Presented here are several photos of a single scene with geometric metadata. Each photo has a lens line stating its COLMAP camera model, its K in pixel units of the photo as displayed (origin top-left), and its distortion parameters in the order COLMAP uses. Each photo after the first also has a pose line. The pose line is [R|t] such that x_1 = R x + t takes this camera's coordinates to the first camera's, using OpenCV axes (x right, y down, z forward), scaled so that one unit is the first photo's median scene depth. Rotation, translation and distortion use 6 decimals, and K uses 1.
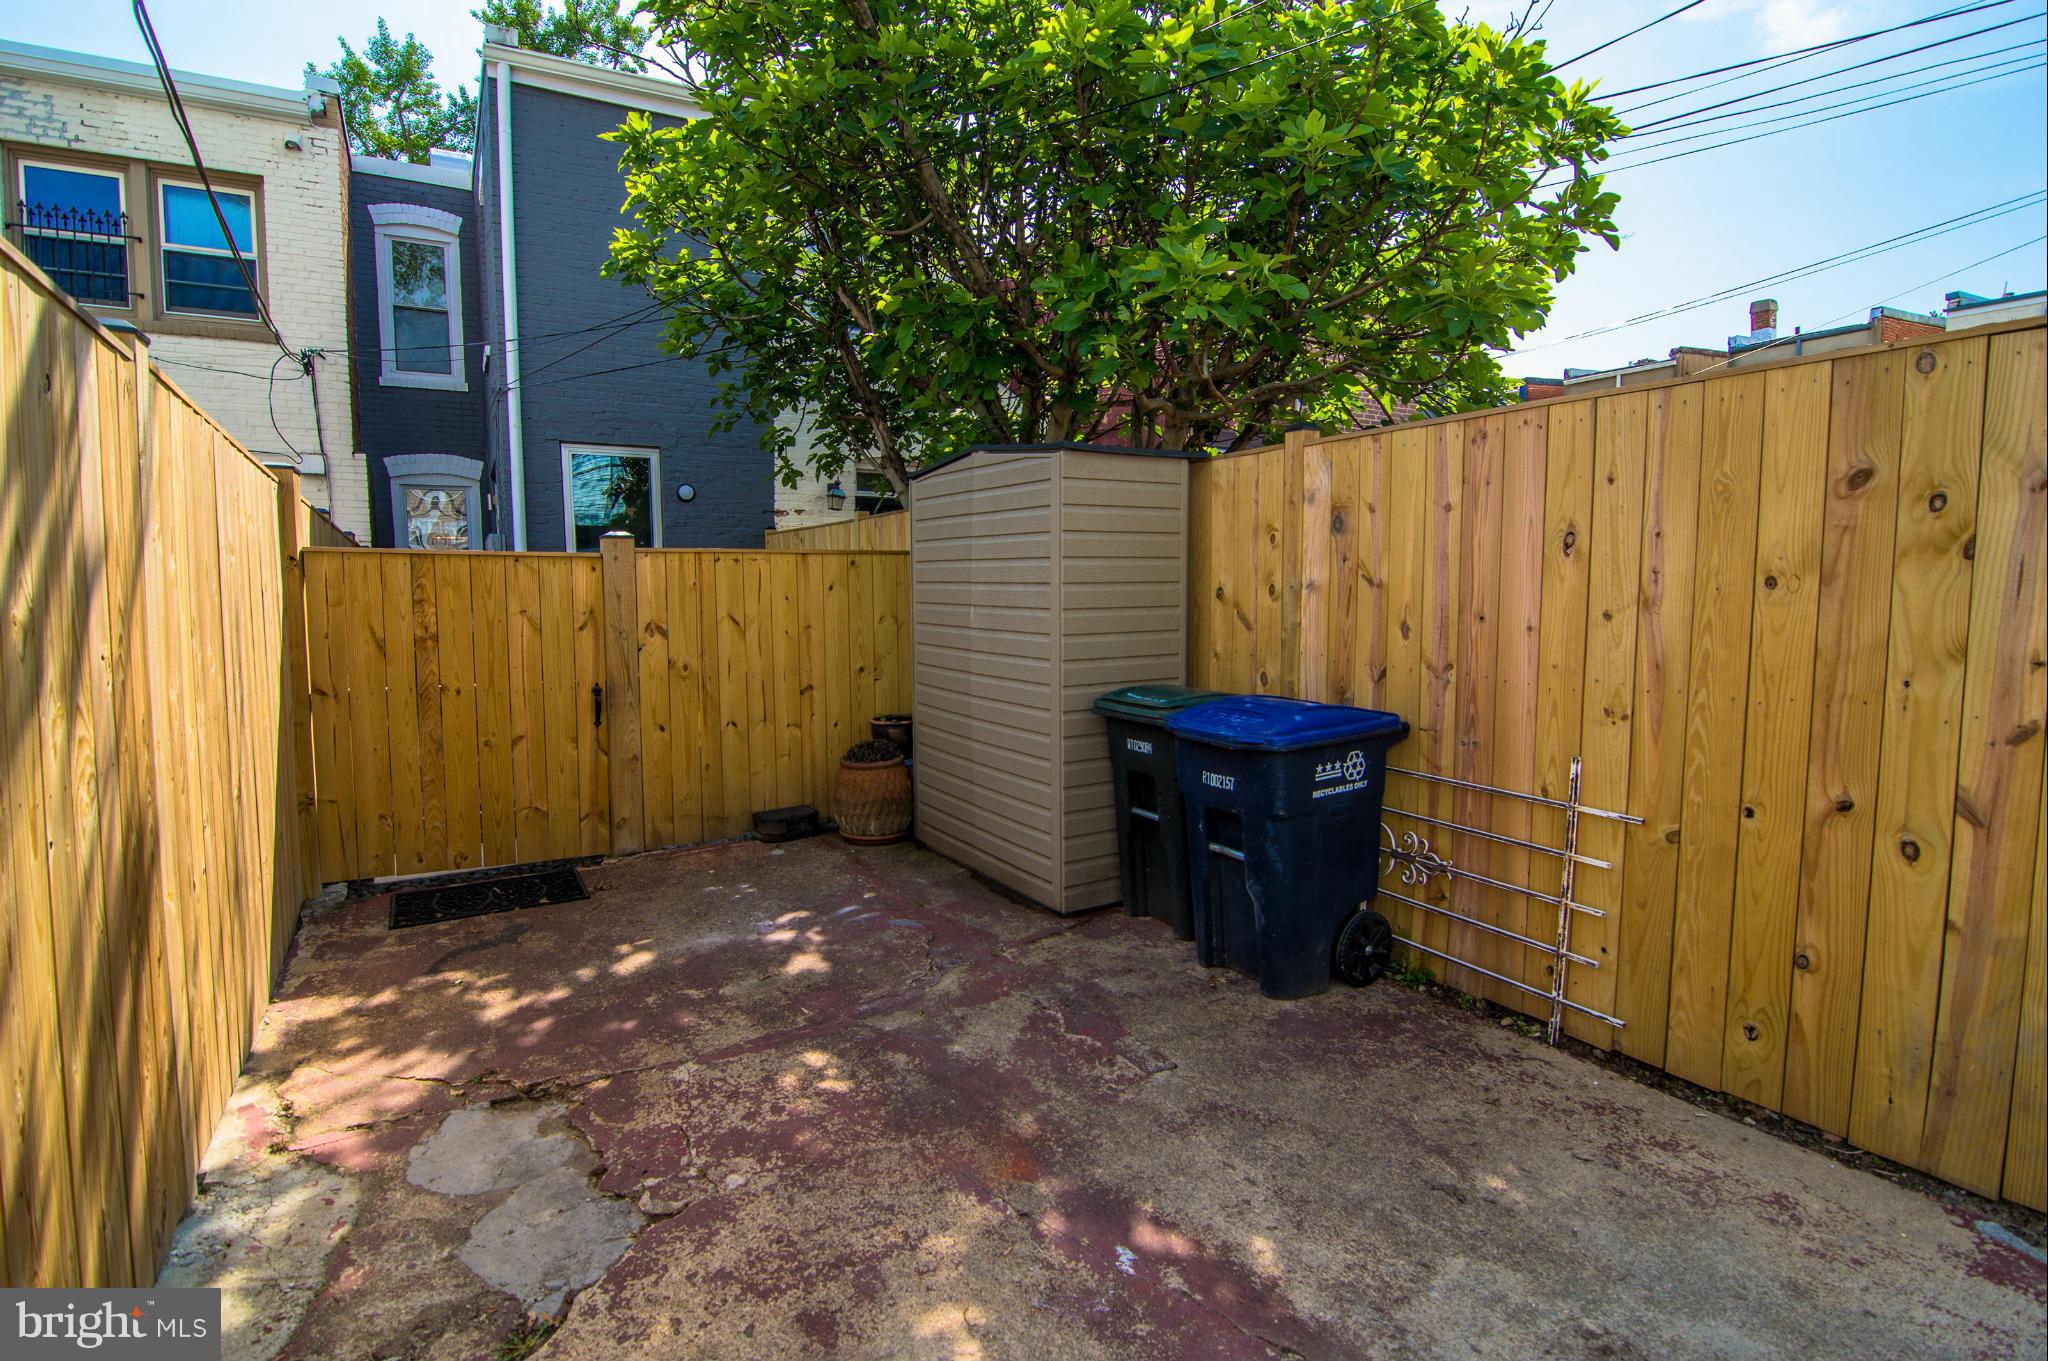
lens RADIAL K [[1004.1, 0, 1026.4], [0, 1004.1, 669.7], [0, 0, 1]] dist [-0.001715, -0.012801]
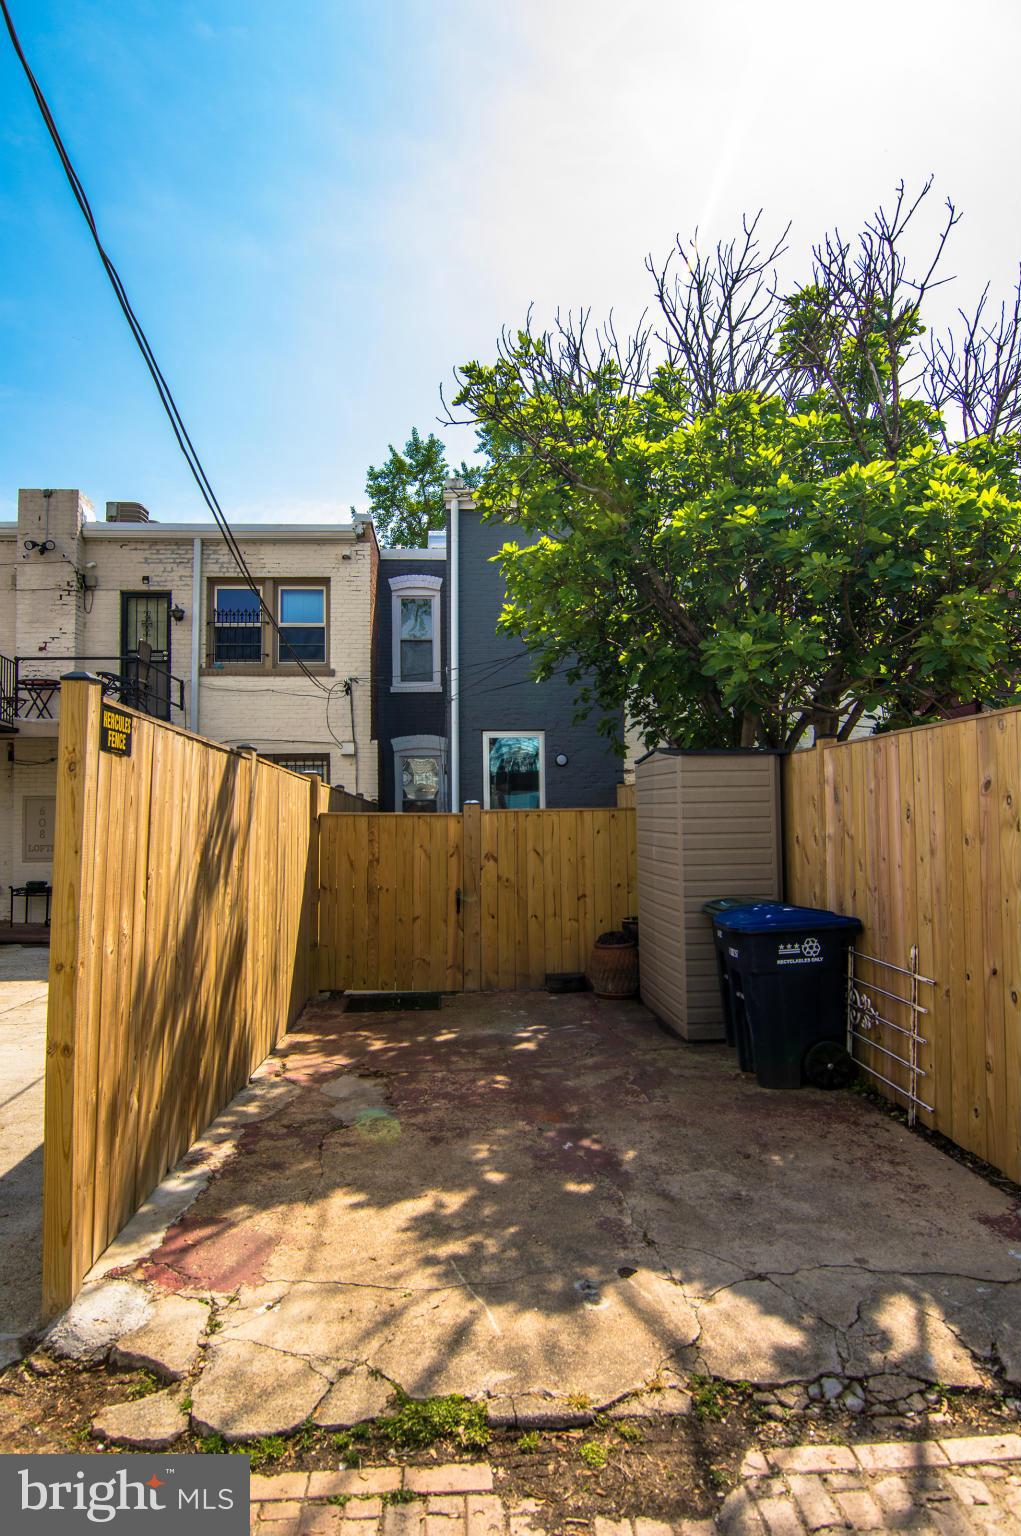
lens RADIAL K [[937.0, 0, 510.5], [0, 937.0, 768.0], [0, 0, 1]] dist [0.006698, -0.000138]
pose [[0.892852, -0.027873, -0.449487, 0.439538], [-0.032246, 0.991564, -0.125539, 0.009229], [0.449194, 0.126582, 0.884422, -0.470370]]
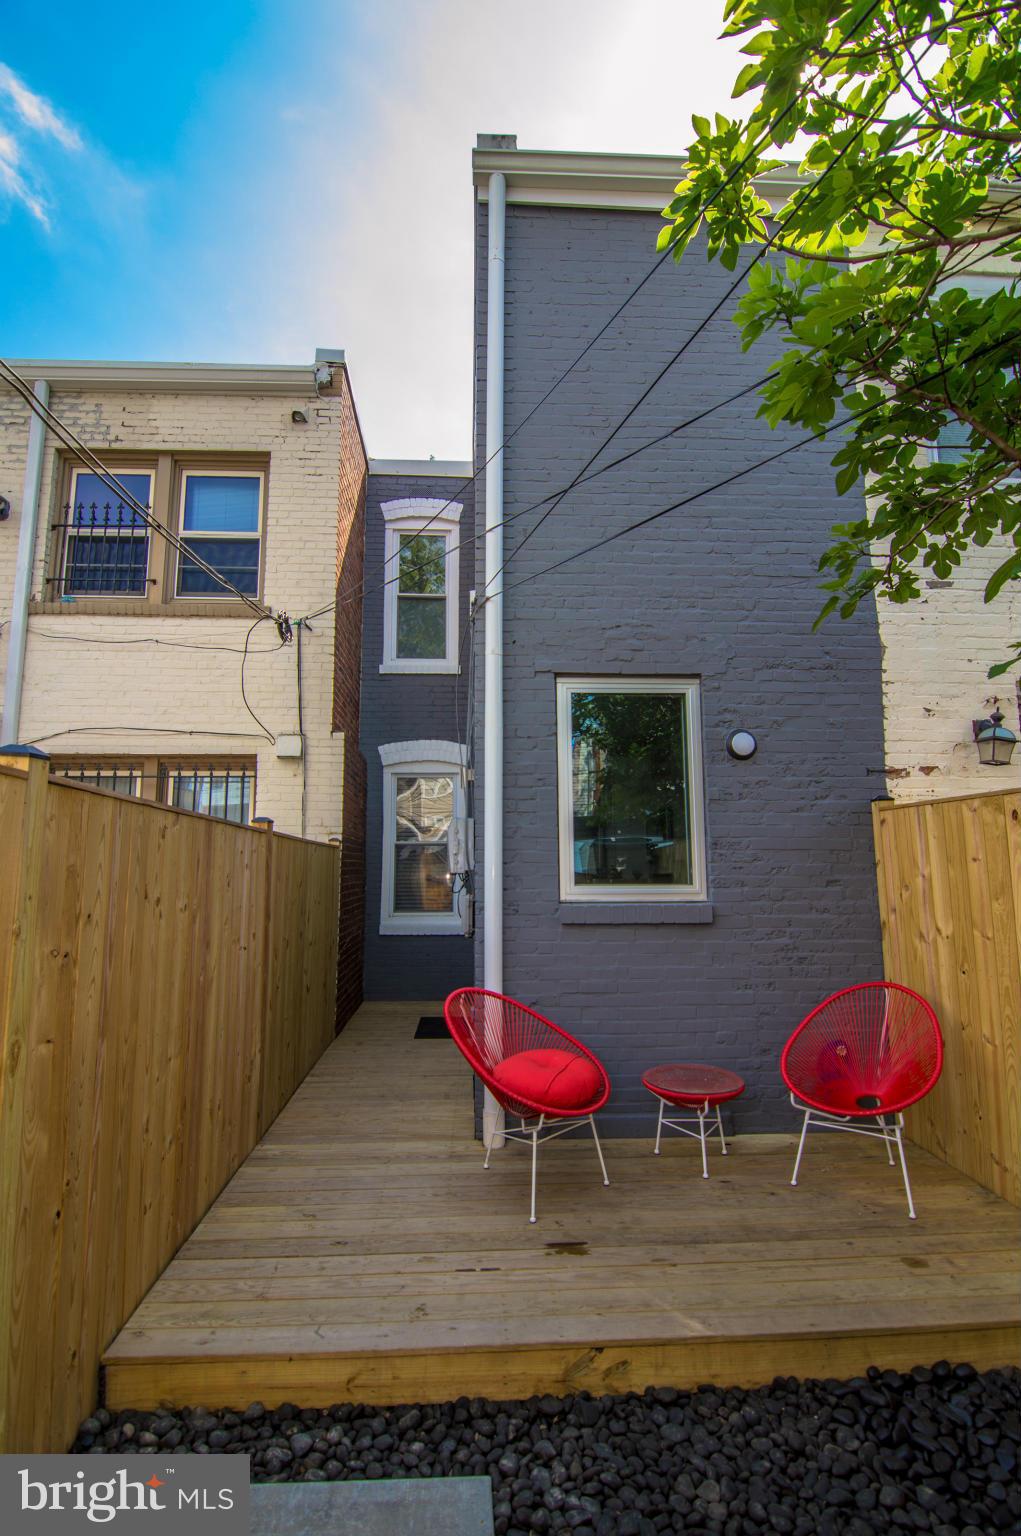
lens RADIAL K [[744.4, 0, 510.5], [0, 744.4, 768.0], [0, 0, 1]] dist [-0.005499, -0.014148]
pose [[0.893036, -0.055499, -0.446549, -0.599779], [-0.040033, 0.978631, -0.201688, -0.150173], [0.448200, 0.197992, 0.871732, 1.244283]]
